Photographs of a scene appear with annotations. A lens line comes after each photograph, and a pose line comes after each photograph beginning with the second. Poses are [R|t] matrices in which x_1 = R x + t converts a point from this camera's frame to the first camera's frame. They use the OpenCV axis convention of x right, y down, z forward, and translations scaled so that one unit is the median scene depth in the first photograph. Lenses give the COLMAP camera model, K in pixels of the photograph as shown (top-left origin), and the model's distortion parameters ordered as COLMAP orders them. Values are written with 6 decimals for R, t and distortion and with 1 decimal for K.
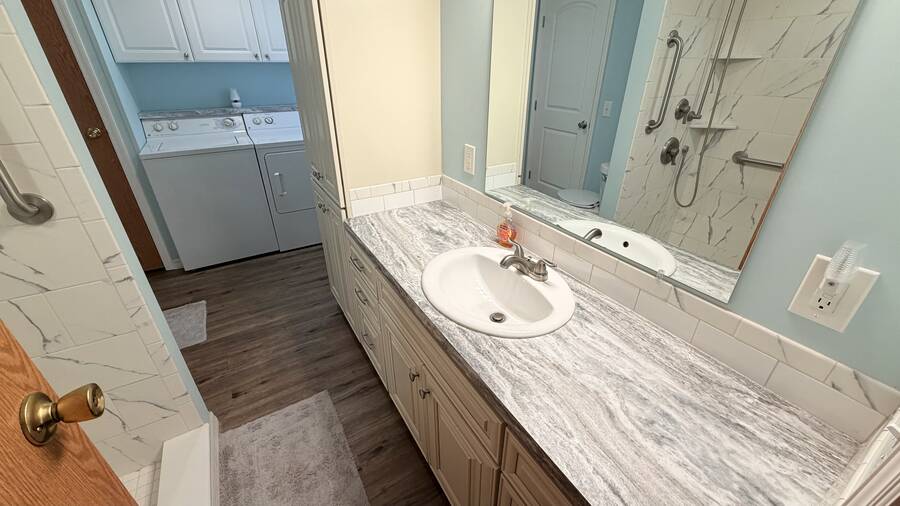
lens RADIAL K [[358.3, 0, 447.8], [0, 358.3, 252.8], [0, 0, 1]] dist [-0.000577, -0.000133]
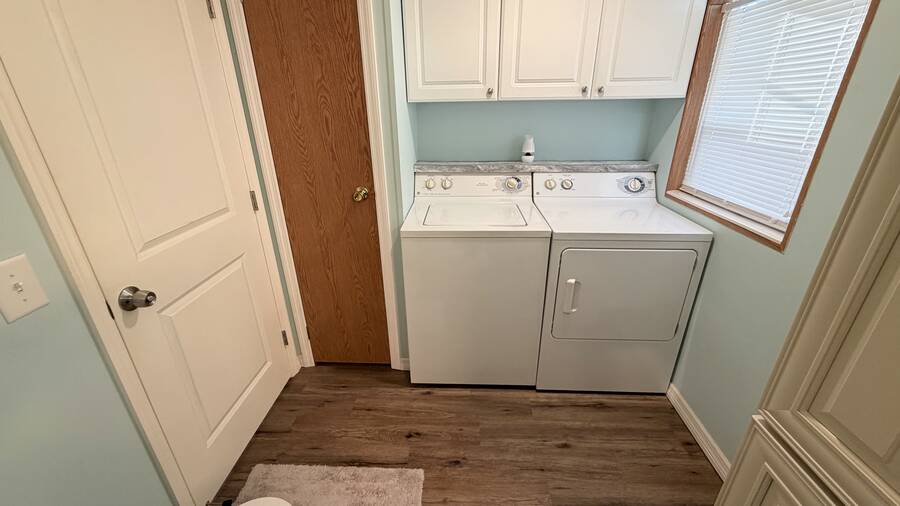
lens RADIAL K [[358.3, 0, 450.7], [0, 358.3, 254.2], [0, 0, 1]] dist [-0.000577, -0.000133]
pose [[0.833557, 0.207340, -0.512048, -0.352198], [-0.248064, 0.968674, -0.011582, -0.207473], [0.493606, 0.136675, 0.858879, 0.388191]]
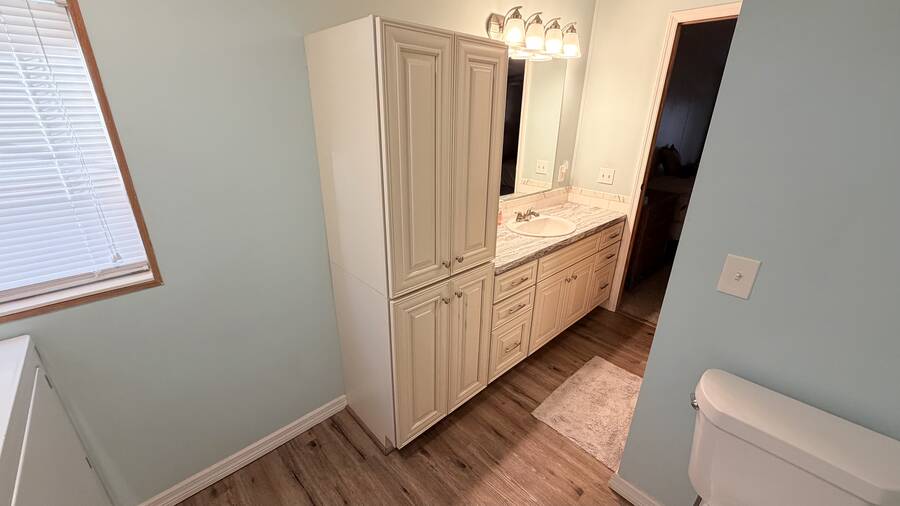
lens RADIAL K [[358.3, 0, 446.8], [0, 358.3, 251.5], [0, 0, 1]] dist [-0.000577, -0.000133]
pose [[-0.203497, -0.364208, 0.908813, -0.881025], [0.446385, 0.791634, 0.417201, -0.467780], [-0.871395, 0.490580, 0.001482, 0.782474]]
